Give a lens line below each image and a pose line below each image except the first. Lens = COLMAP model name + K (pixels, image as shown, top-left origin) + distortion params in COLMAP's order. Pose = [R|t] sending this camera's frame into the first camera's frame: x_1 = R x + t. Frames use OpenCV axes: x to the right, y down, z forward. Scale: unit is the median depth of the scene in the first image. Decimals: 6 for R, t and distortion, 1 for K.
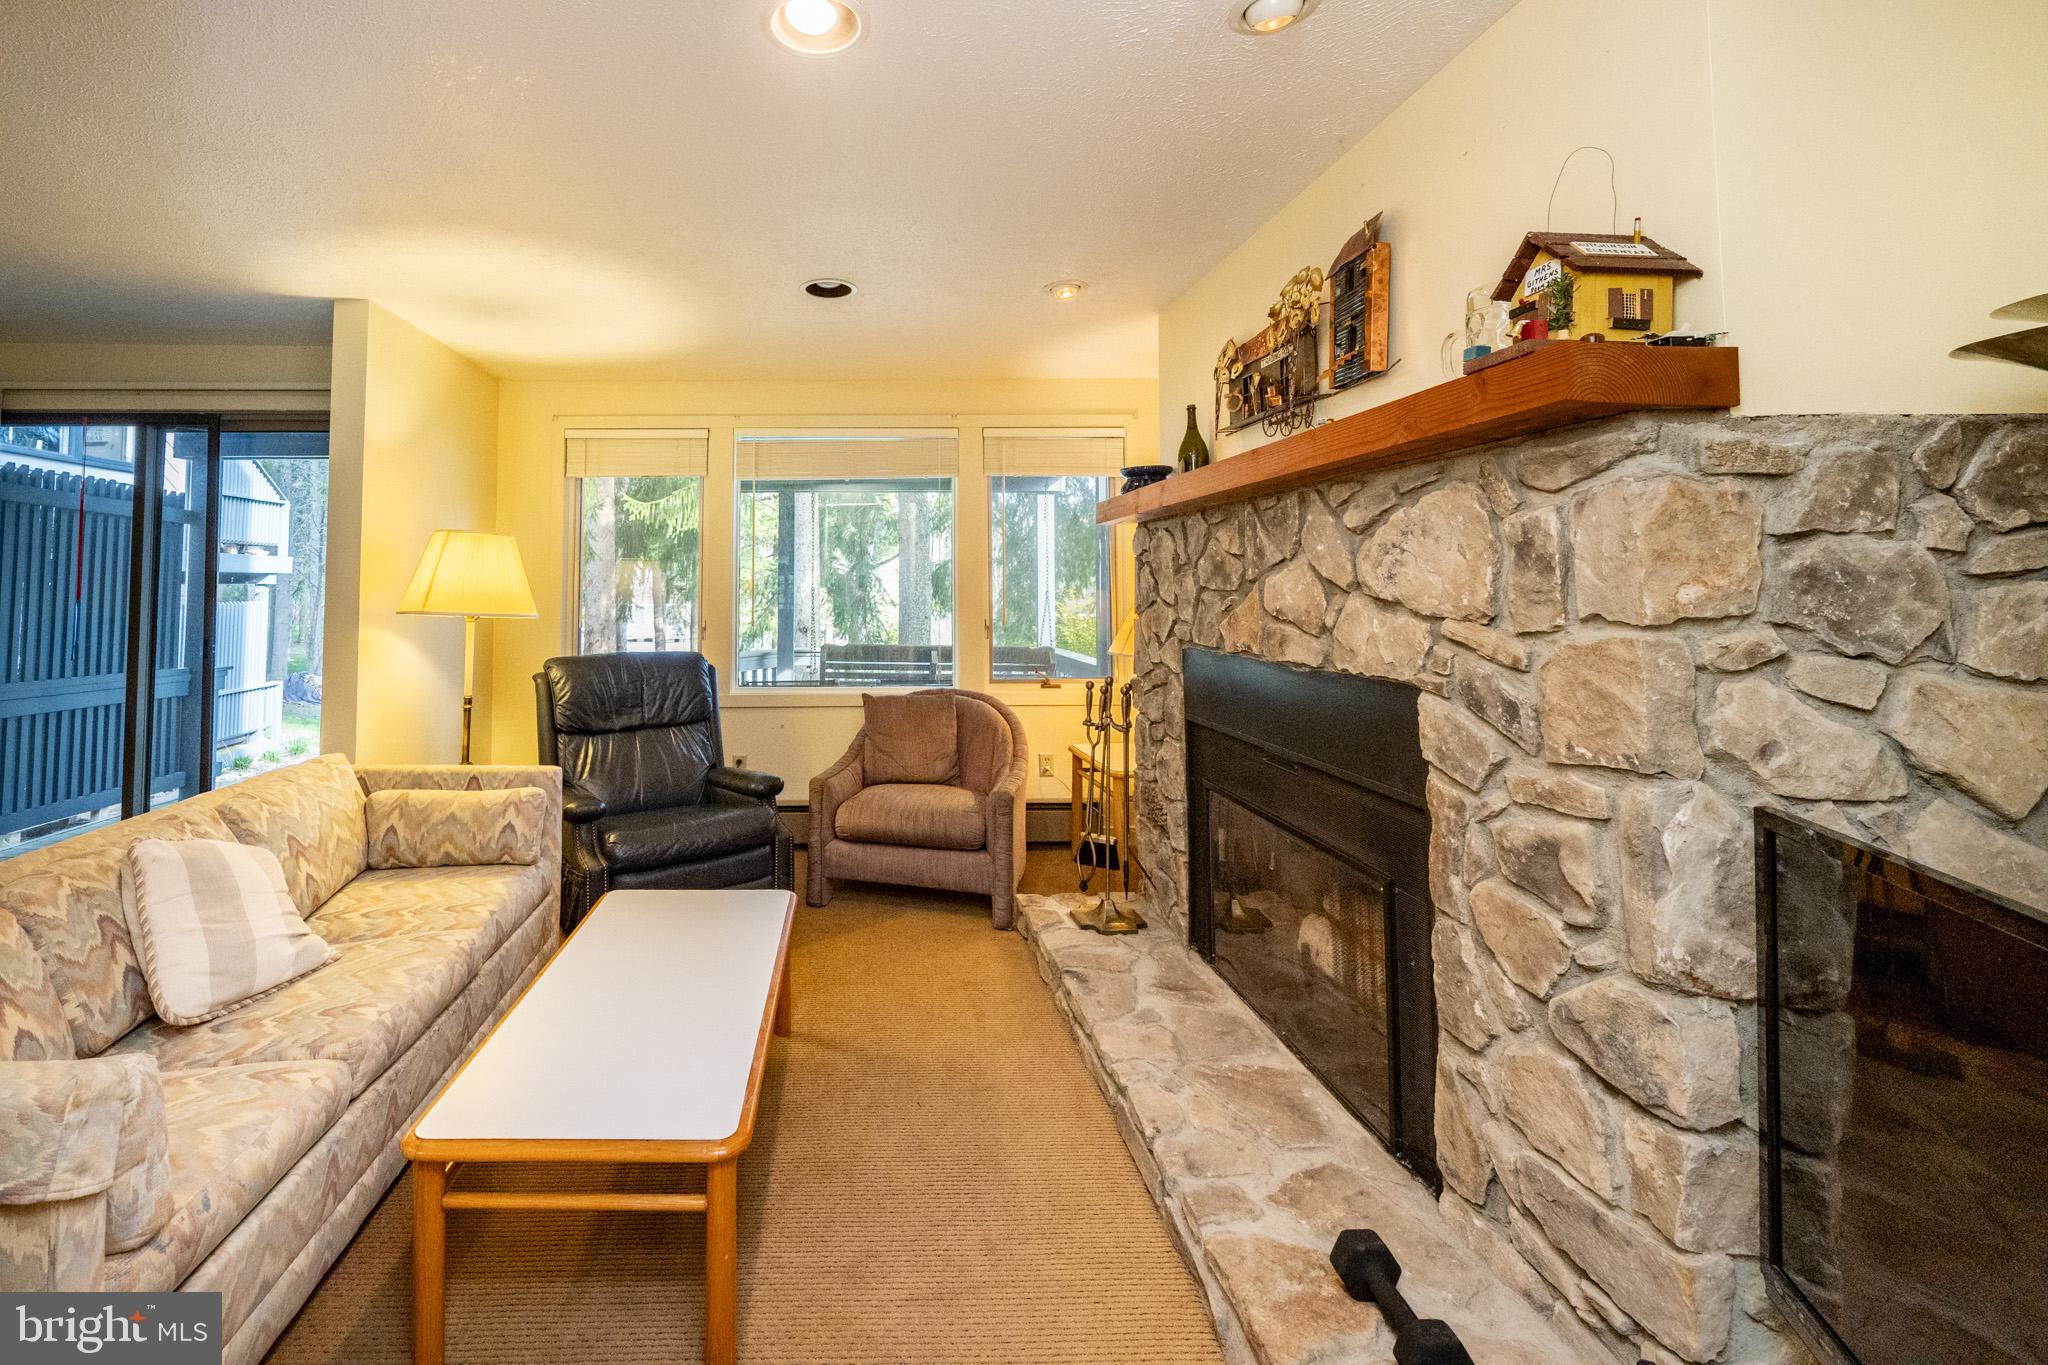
lens RADIAL K [[844.1, 0, 916.1], [0, 844.1, 559.0], [0, 0, 1]] dist [0.000775, -0.000247]
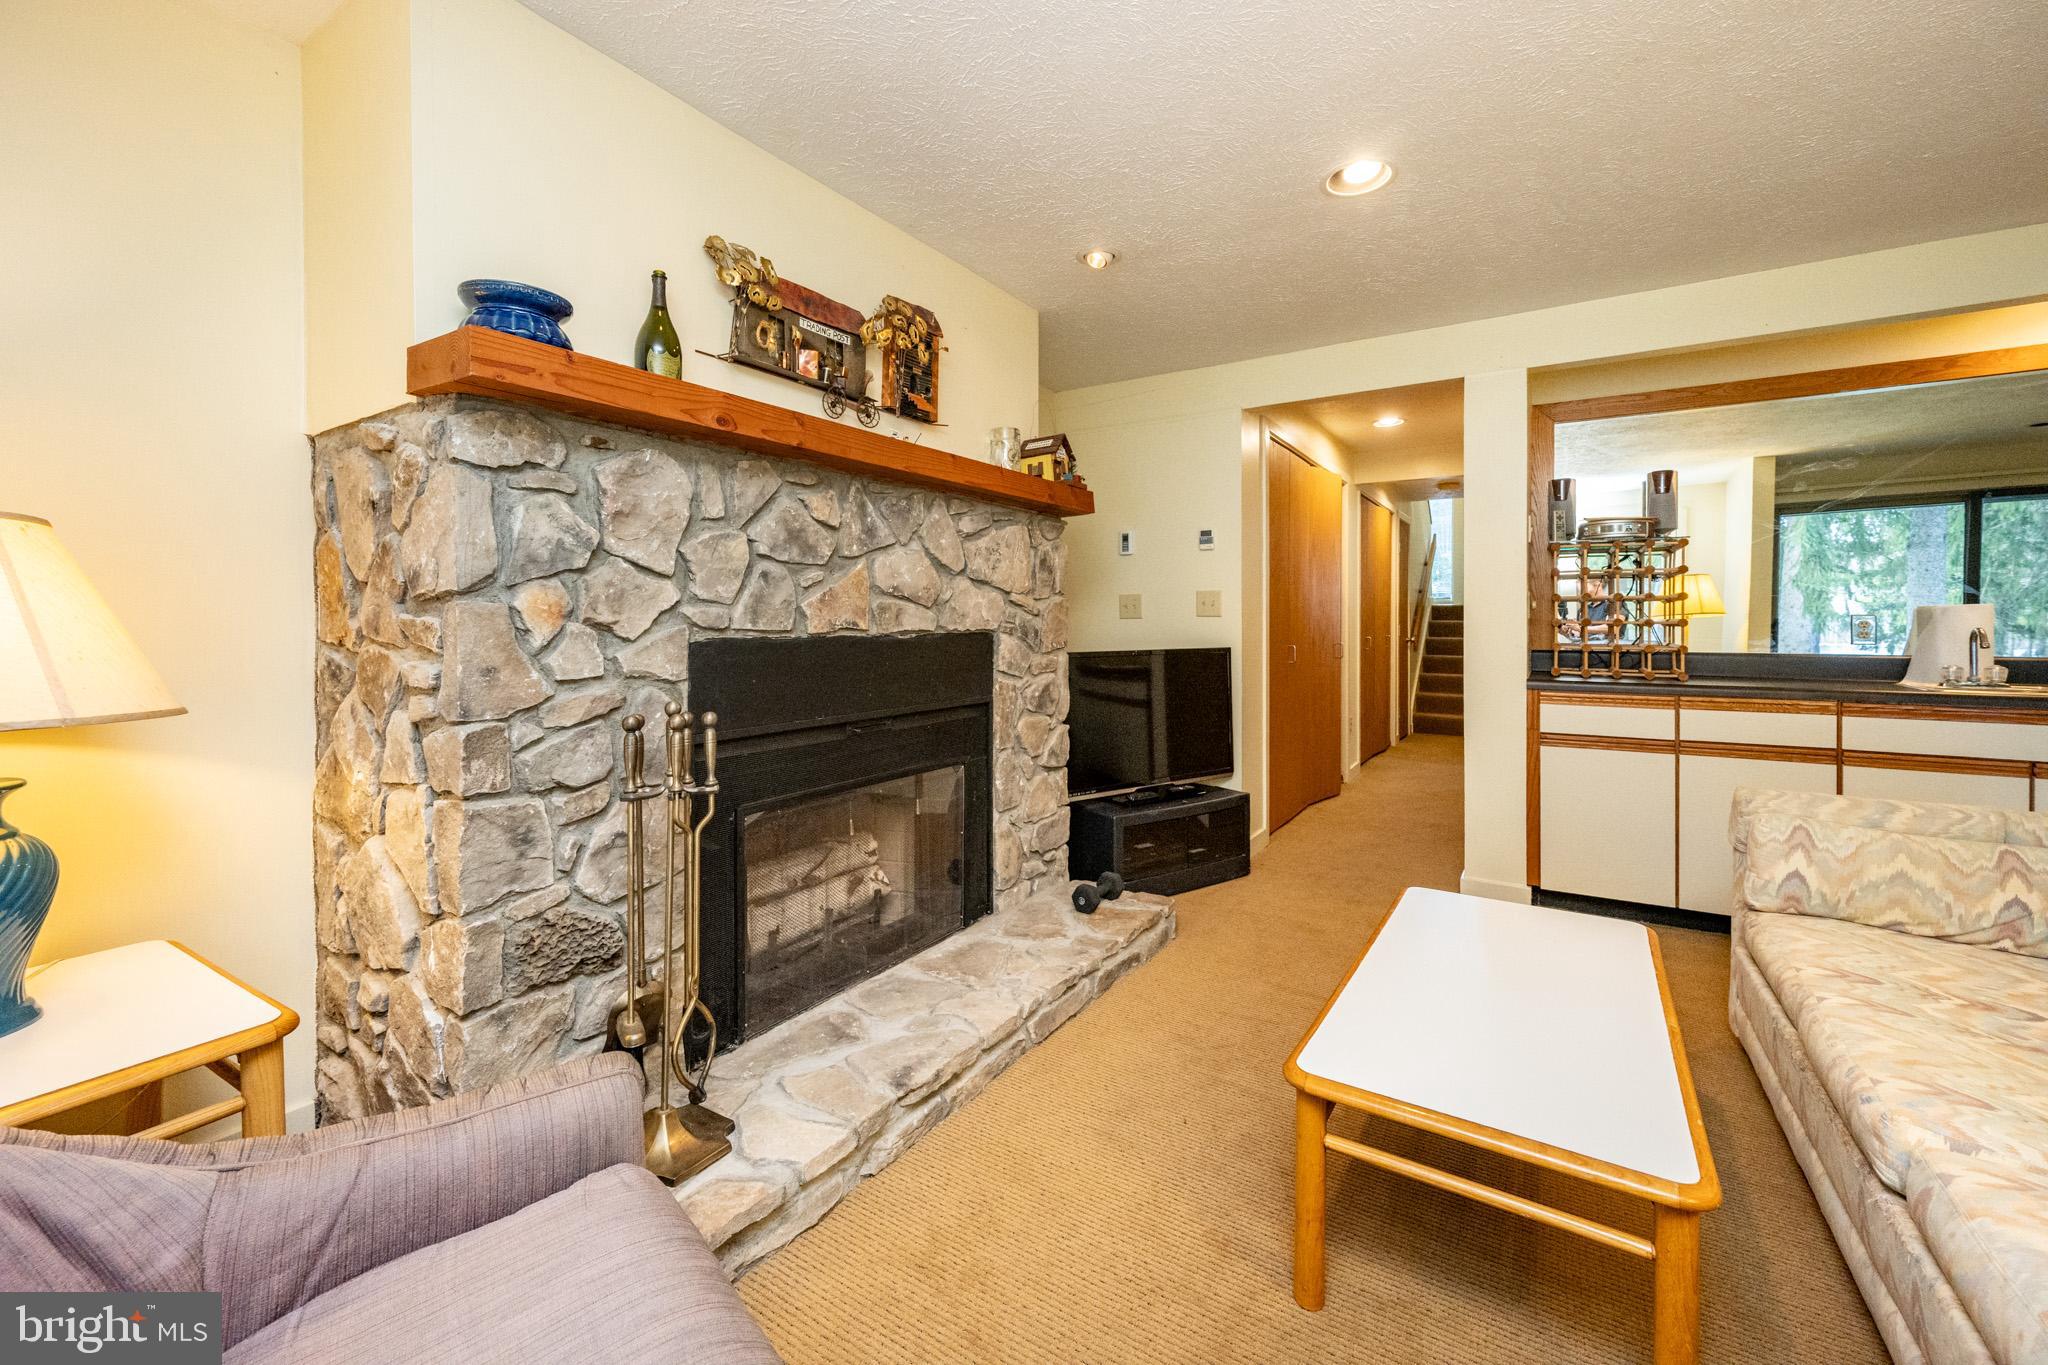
lens RADIAL K [[795.1, 0, 1095.2], [0, 795.1, 631.1], [0, 0, 1]] dist [0.000276, -0.000624]
pose [[-0.819688, -0.012514, 0.572673, -0.467491], [-0.022038, 0.999710, -0.009698, 0.144767], [-0.572386, -0.020570, -0.819726, 2.003361]]
